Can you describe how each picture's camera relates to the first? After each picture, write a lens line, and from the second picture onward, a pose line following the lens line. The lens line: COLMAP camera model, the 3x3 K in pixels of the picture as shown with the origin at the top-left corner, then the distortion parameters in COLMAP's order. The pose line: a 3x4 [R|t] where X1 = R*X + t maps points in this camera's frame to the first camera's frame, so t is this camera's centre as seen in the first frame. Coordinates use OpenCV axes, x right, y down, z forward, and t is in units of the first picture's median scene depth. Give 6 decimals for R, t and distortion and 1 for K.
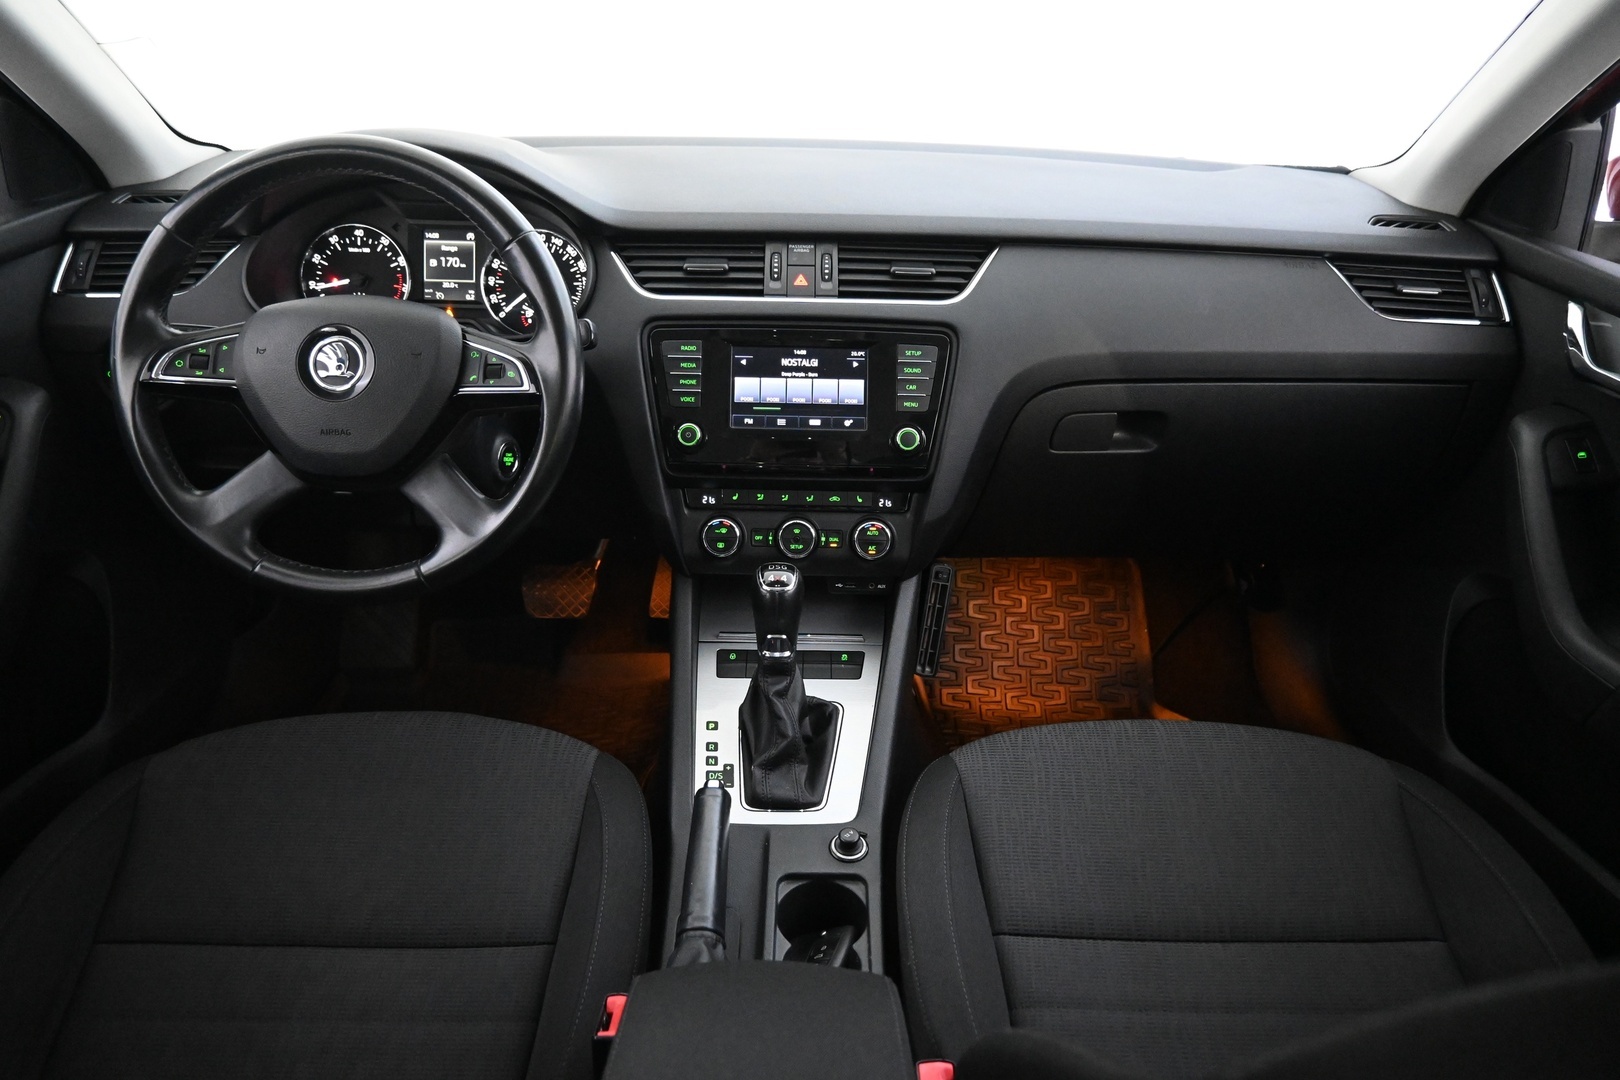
lens RADIAL K [[1134.5, 0, 824.9], [0, 1134.5, 550.8], [0, 0, 1]] dist [-0.000209, -0.001992]
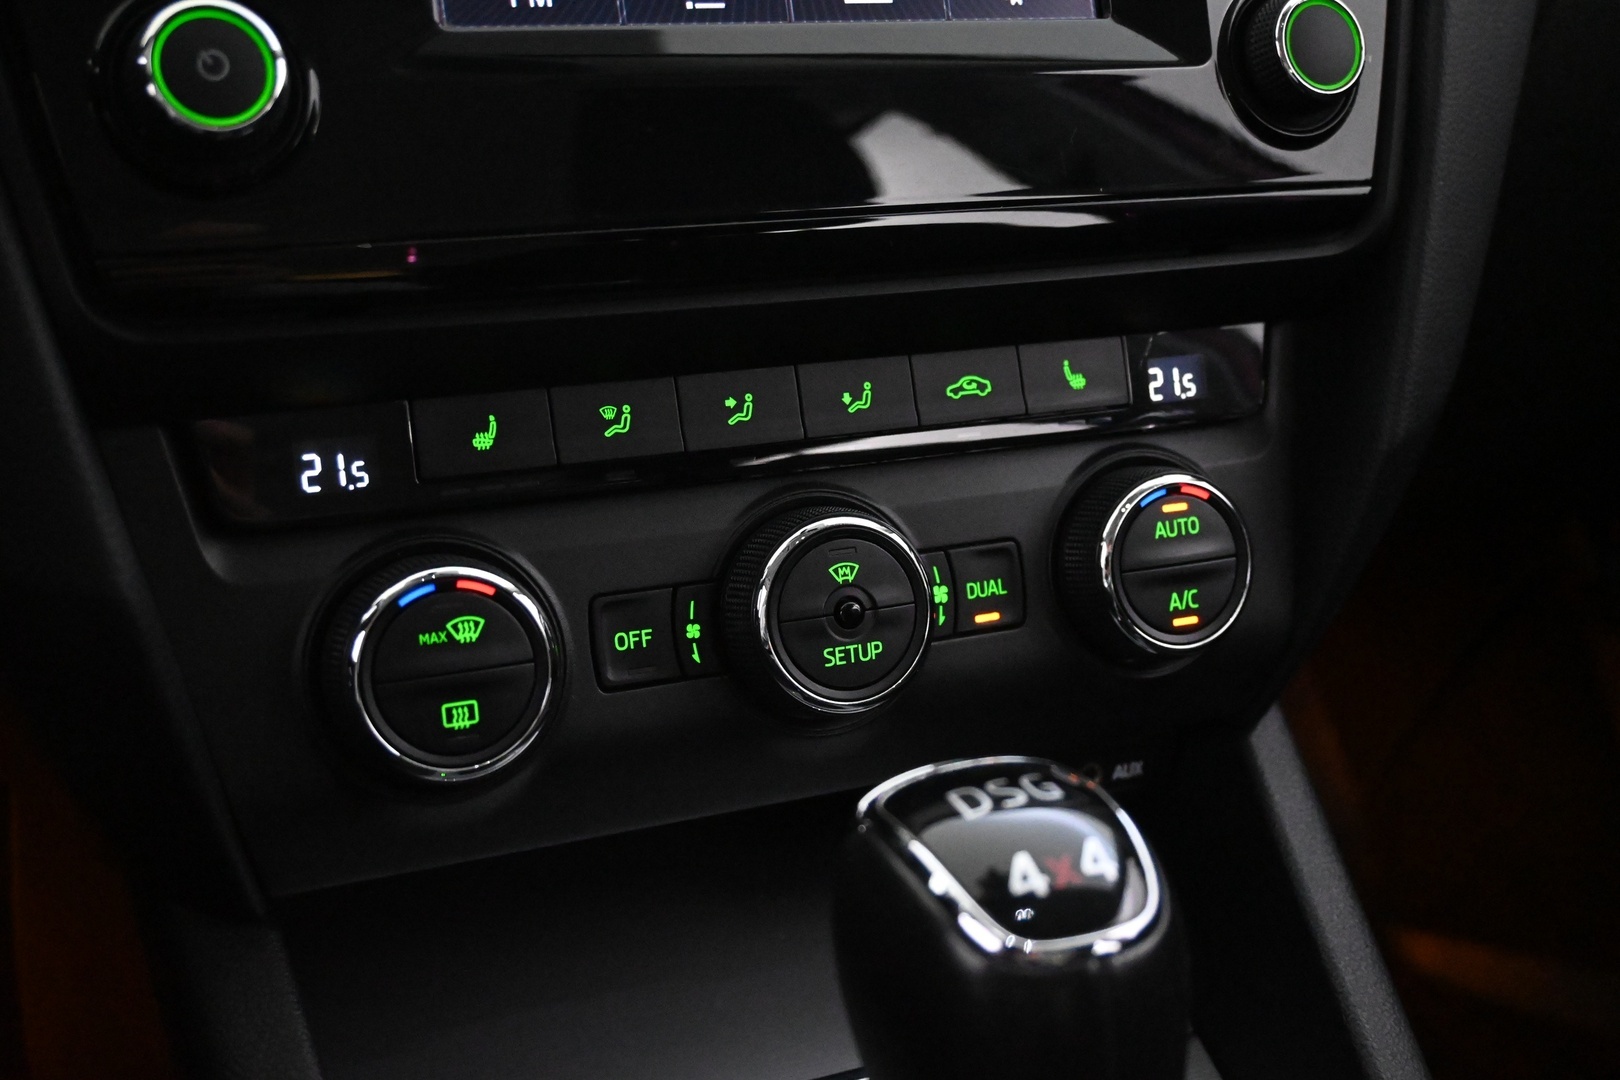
lens RADIAL K [[1926.2, 0, 807.7], [0, 1926.2, 546.5], [0, 0, 1]] dist [0.009722, 0.000000]
pose [[0.911235, -0.139751, 0.387454, -0.154461], [0.152526, 0.988297, -0.002250, -0.021693], [-0.382605, 0.061147, 0.921886, 0.704411]]
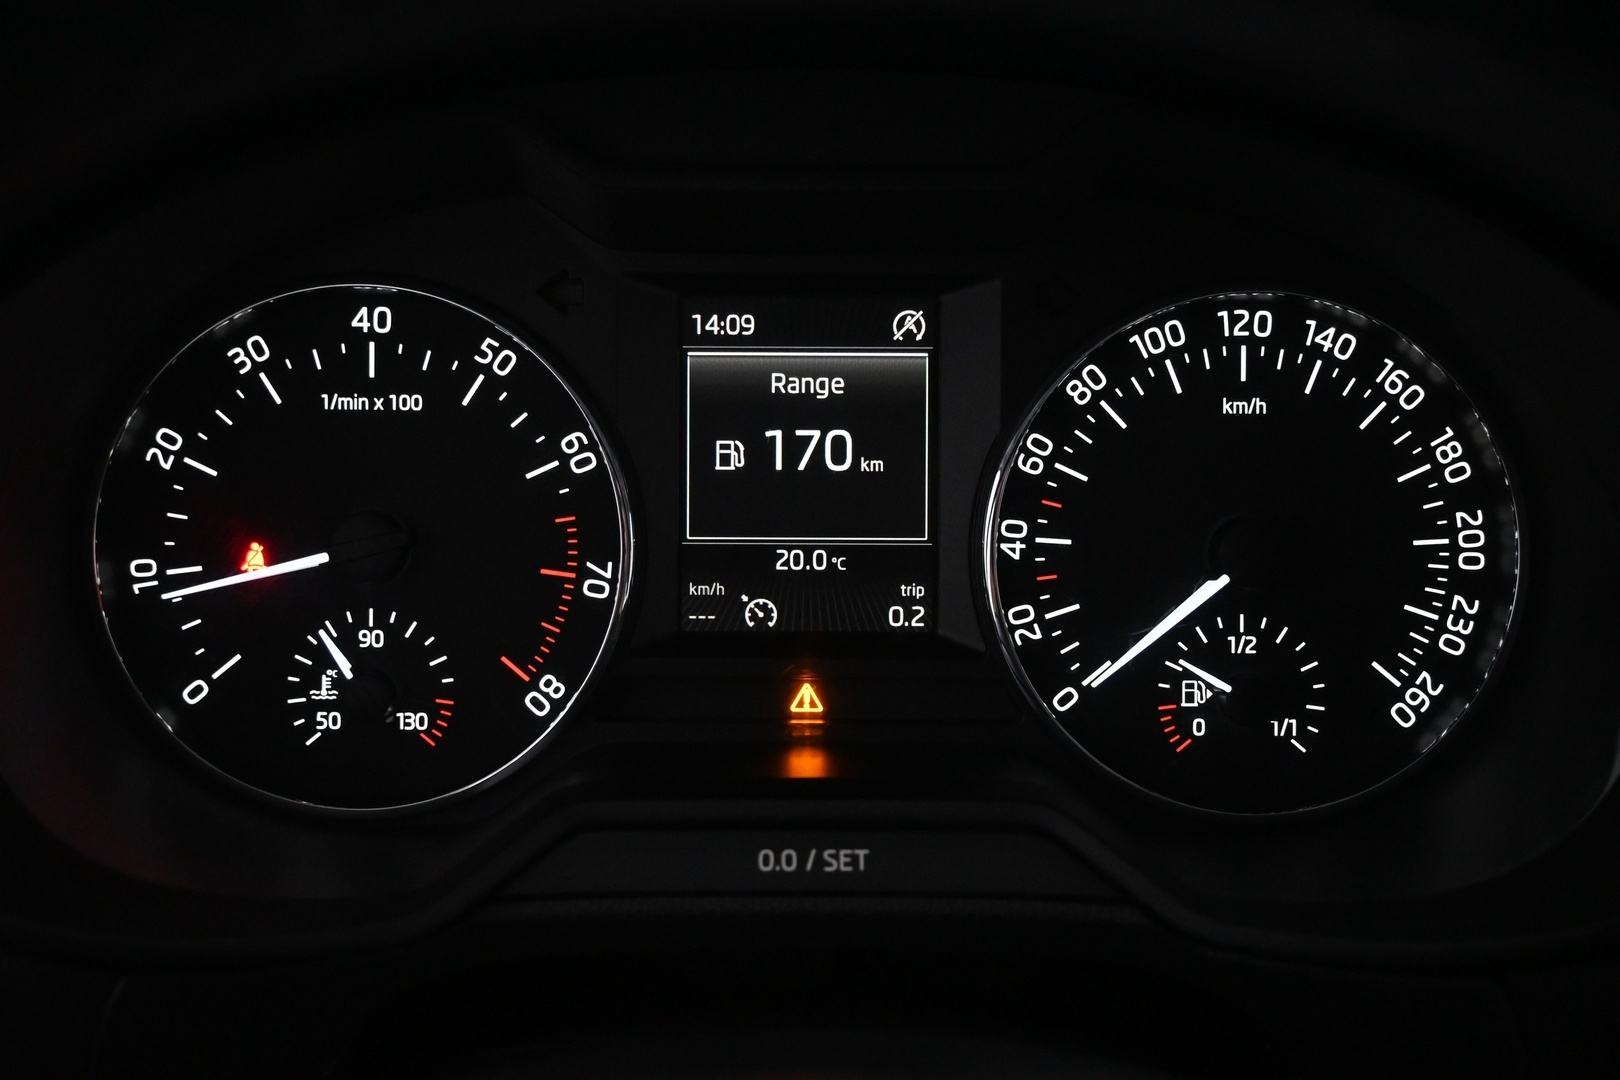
lens RADIAL K [[1851.7, 0, 808.9], [0, 1851.7, 545.5], [0, 0, 1]] dist [0.002033, 0.000000]
pose [[0.999766, -0.017959, -0.012082, -0.350565], [0.017118, 0.997646, -0.066400, -0.230555], [0.013246, 0.066177, 0.997720, 0.714622]]
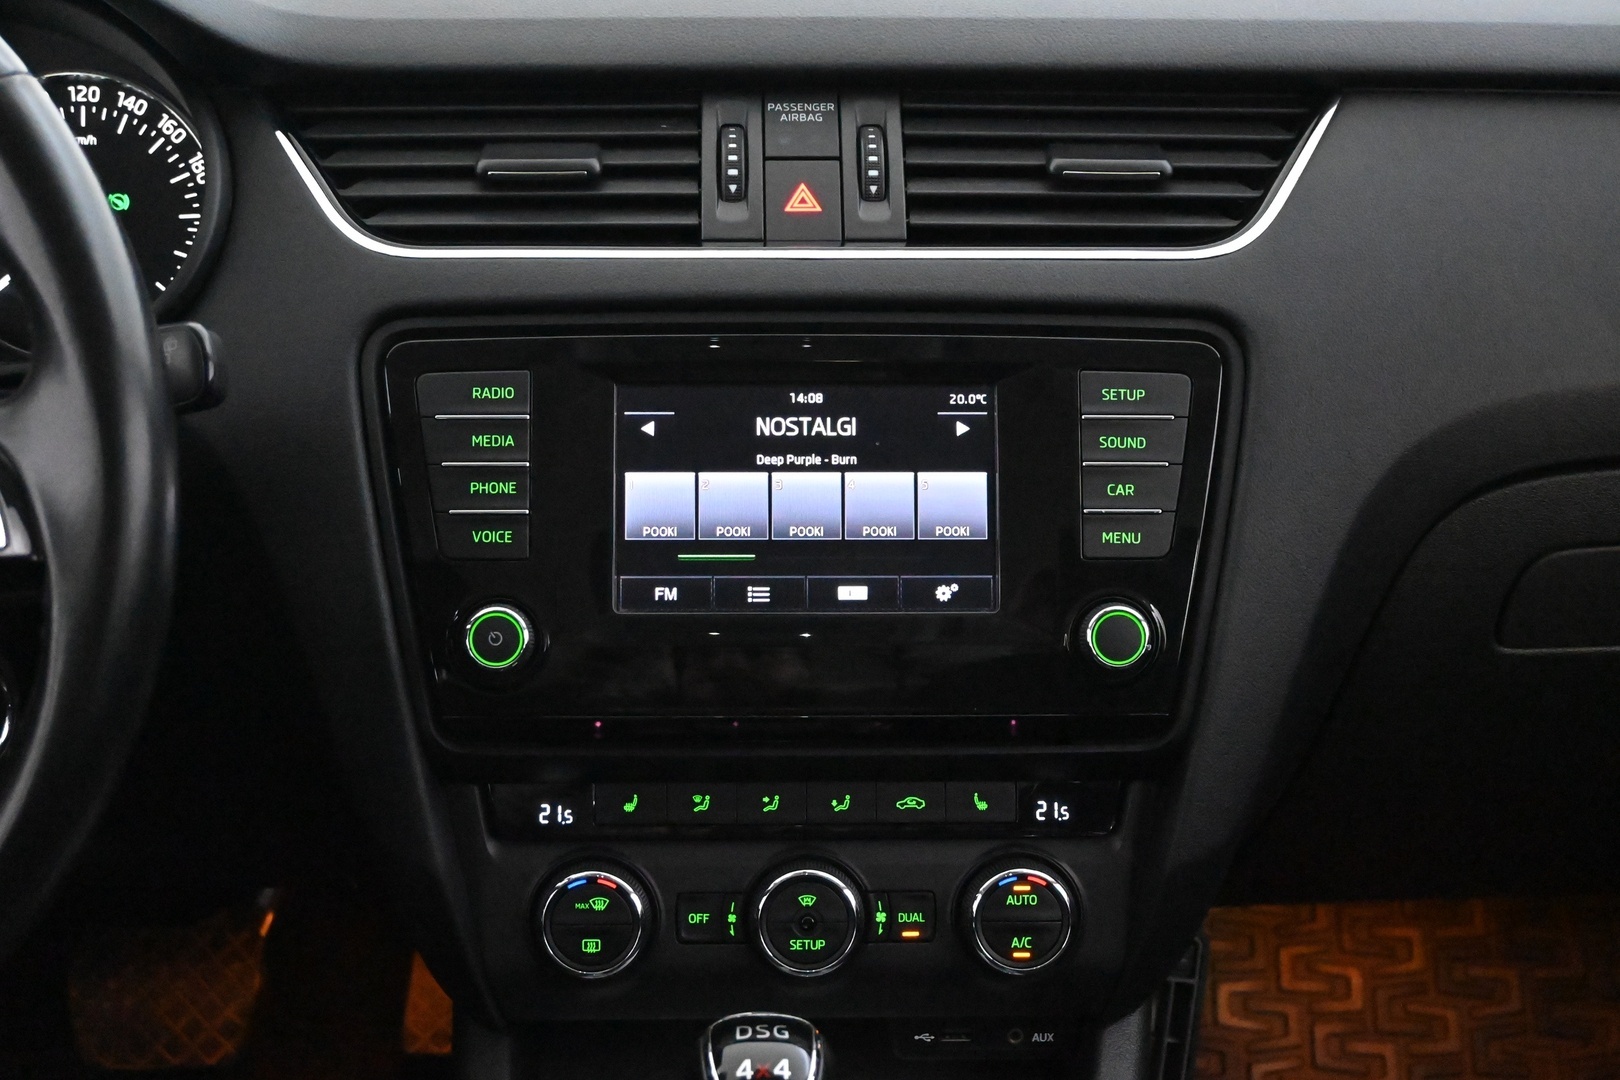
lens RADIAL K [[2326.2, 0, 843.2], [0, 2326.2, 541.6], [0, 0, 1]] dist [0.018118, 0.000000]
pose [[0.999456, -0.020896, 0.025504, -0.029667], [0.022834, 0.996673, -0.078237, -0.071488], [-0.023784, 0.078777, 0.996608, 0.269914]]
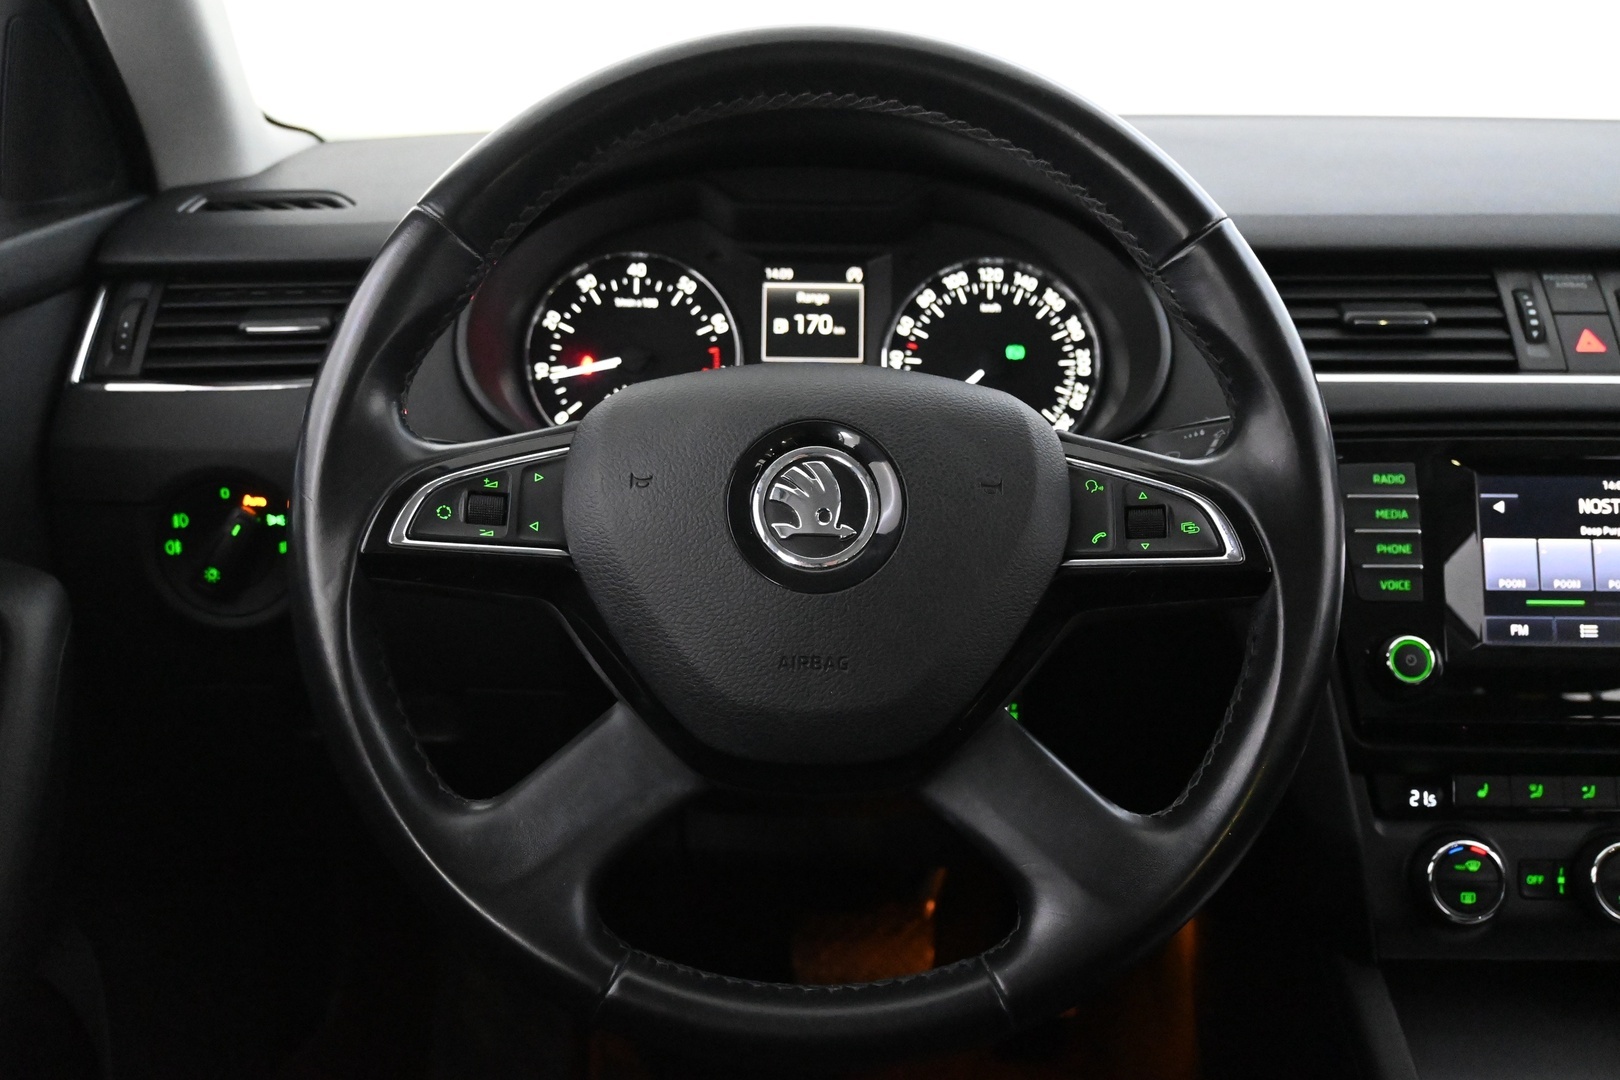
lens RADIAL K [[1698.8, 0, 798.3], [0, 1698.8, 538.3], [0, 0, 1]] dist [-0.005008, 0.000000]
pose [[0.999914, -0.012115, -0.004967, -0.358952], [0.011072, 0.984843, -0.173095, -0.032558], [0.006989, 0.173025, 0.984893, 0.293247]]
